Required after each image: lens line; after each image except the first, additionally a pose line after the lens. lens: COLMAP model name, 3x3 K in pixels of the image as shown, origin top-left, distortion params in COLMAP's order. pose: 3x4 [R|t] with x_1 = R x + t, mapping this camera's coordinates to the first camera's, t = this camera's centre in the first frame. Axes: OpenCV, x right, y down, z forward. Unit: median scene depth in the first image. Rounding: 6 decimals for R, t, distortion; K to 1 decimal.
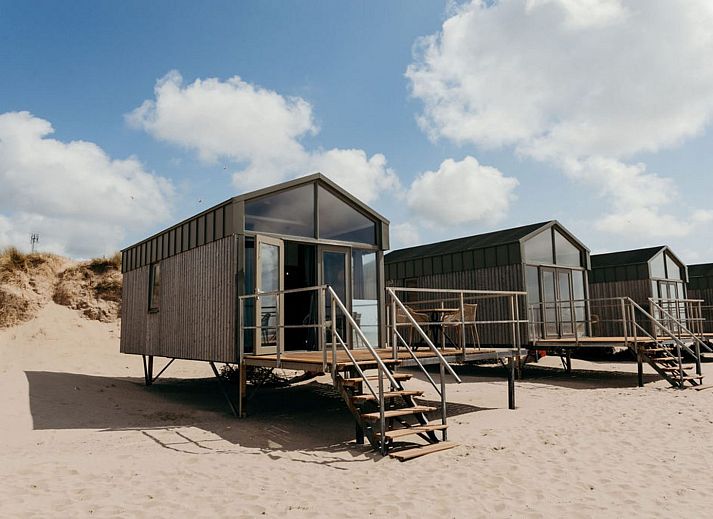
lens RADIAL K [[574.3, 0, 357.8], [0, 574.3, 243.0], [0, 0, 1]] dist [-0.431279, 0.887345]
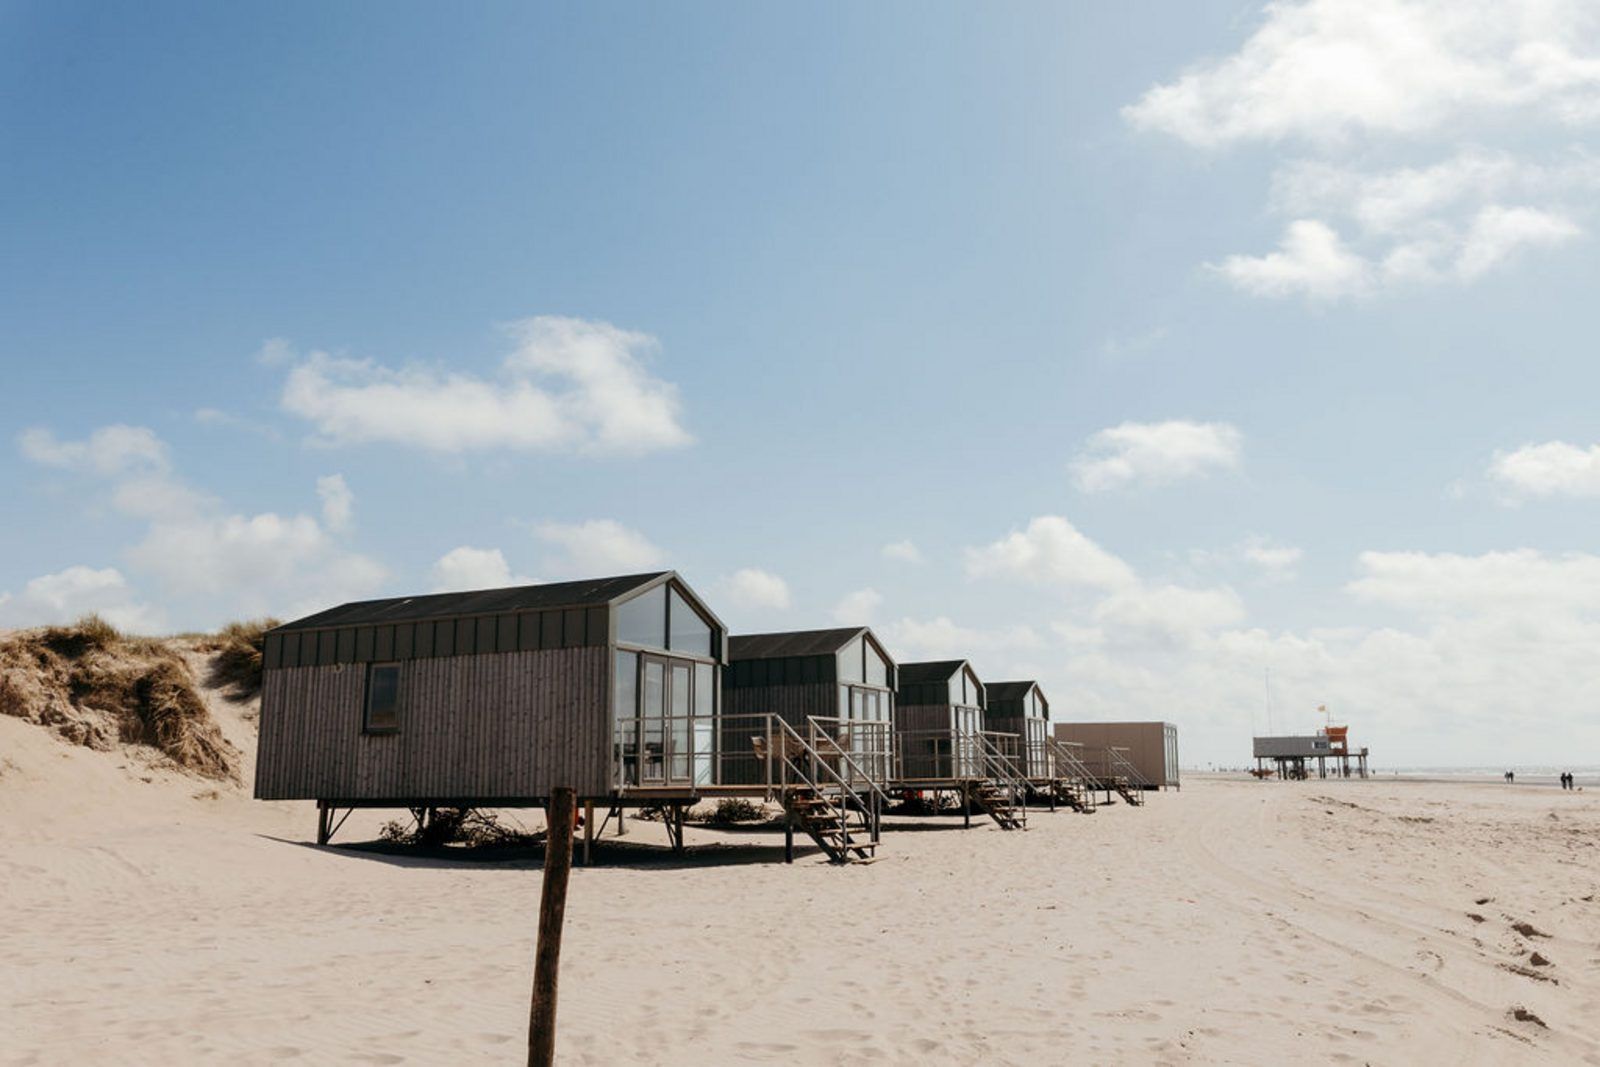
lens RADIAL K [[1184.7, 0, 800.0], [0, 1184.7, 533.5], [0, 0, 1]] dist [-0.003396, -0.001346]
pose [[0.861157, 0.100539, 0.498298, -0.136385], [-0.079671, 0.994826, -0.063033, -0.014118], [-0.502058, 0.014581, 0.864711, -0.104372]]
